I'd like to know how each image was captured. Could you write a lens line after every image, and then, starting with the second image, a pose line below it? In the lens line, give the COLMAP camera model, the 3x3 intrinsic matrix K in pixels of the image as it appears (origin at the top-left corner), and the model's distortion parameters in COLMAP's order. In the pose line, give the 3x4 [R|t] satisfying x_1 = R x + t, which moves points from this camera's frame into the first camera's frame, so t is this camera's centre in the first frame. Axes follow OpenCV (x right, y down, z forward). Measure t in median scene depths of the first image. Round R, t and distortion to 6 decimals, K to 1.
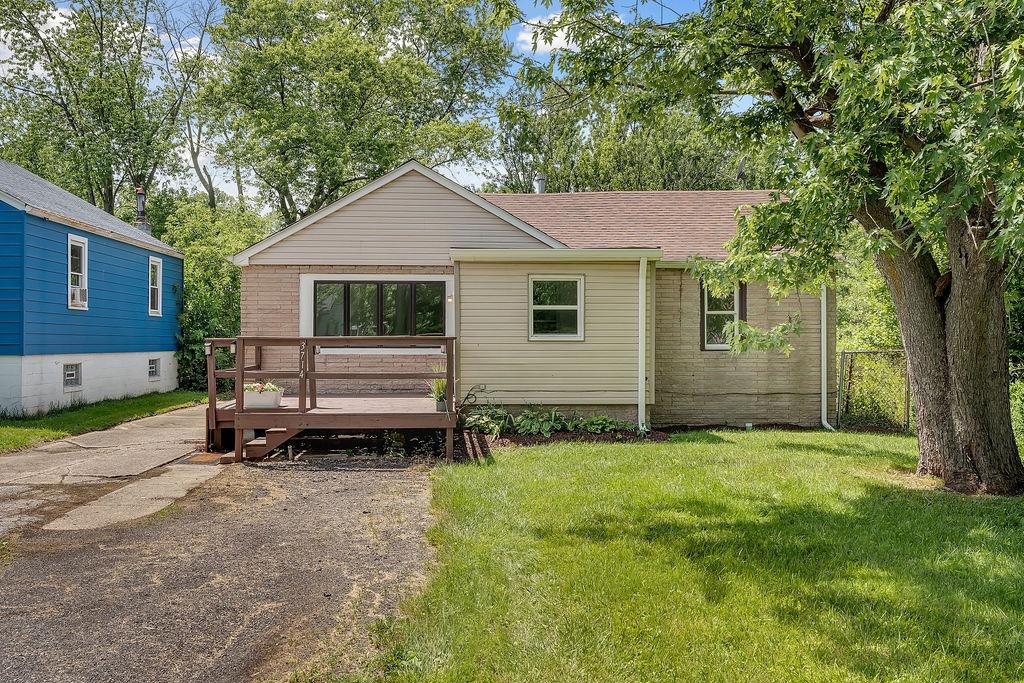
lens RADIAL K [[834.8, 0, 507.7], [0, 834.8, 335.8], [0, 0, 1]] dist [0.079512, 0.001029]
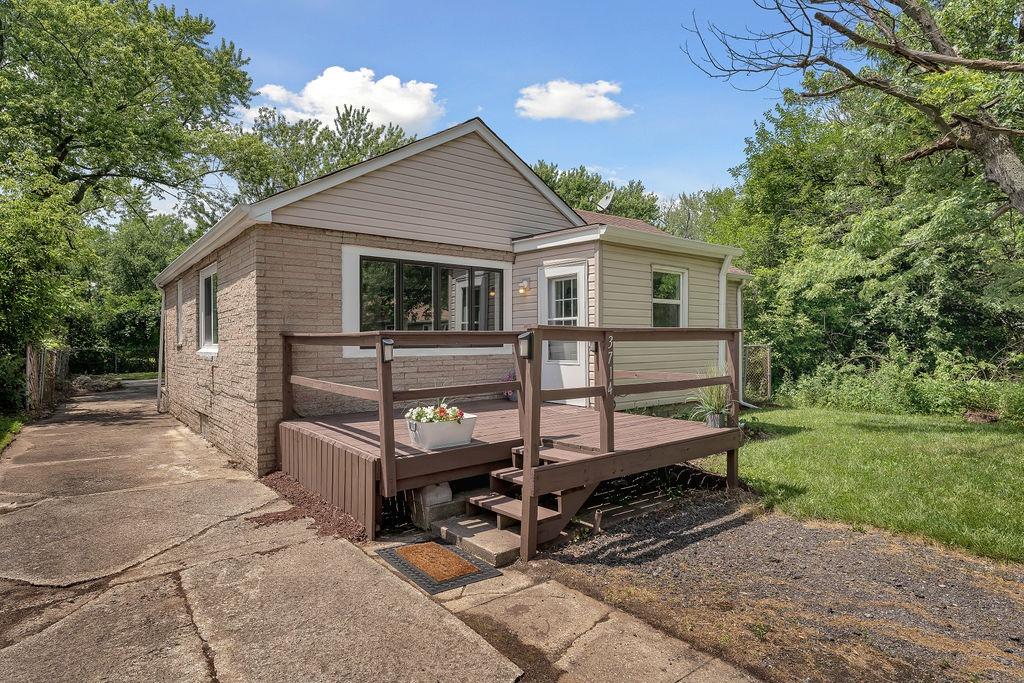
lens RADIAL K [[550.7, 0, 508.2], [0, 550.7, 342.3], [0, 0, 1]] dist [0.005568, 0.000024]
pose [[0.815154, -0.005934, 0.579213, -0.445126], [0.004910, 0.999982, 0.003335, 0.008984], [-0.579223, 0.000125, 0.815169, 0.596770]]
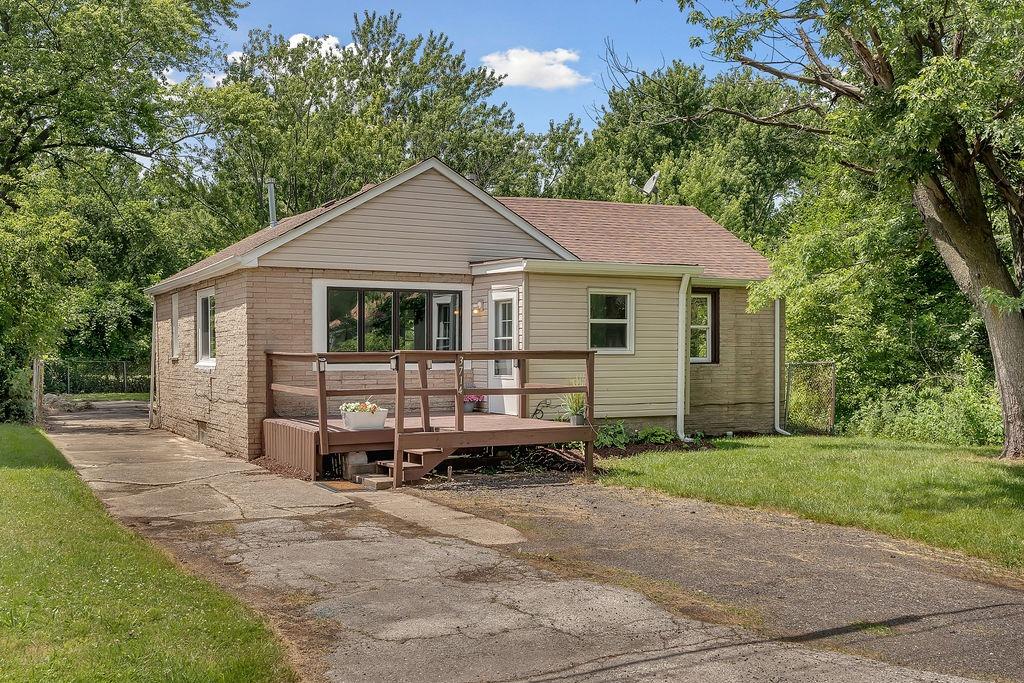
lens RADIAL K [[1021.2, 0, 515.1], [0, 1021.2, 377.4], [0, 0, 1]] dist [0.028205, 0.000000]
pose [[0.902060, -0.012401, 0.431432, -0.570877], [0.000636, 0.999624, 0.027405, -0.000326], [-0.431610, -0.024446, 0.901729, -0.056047]]
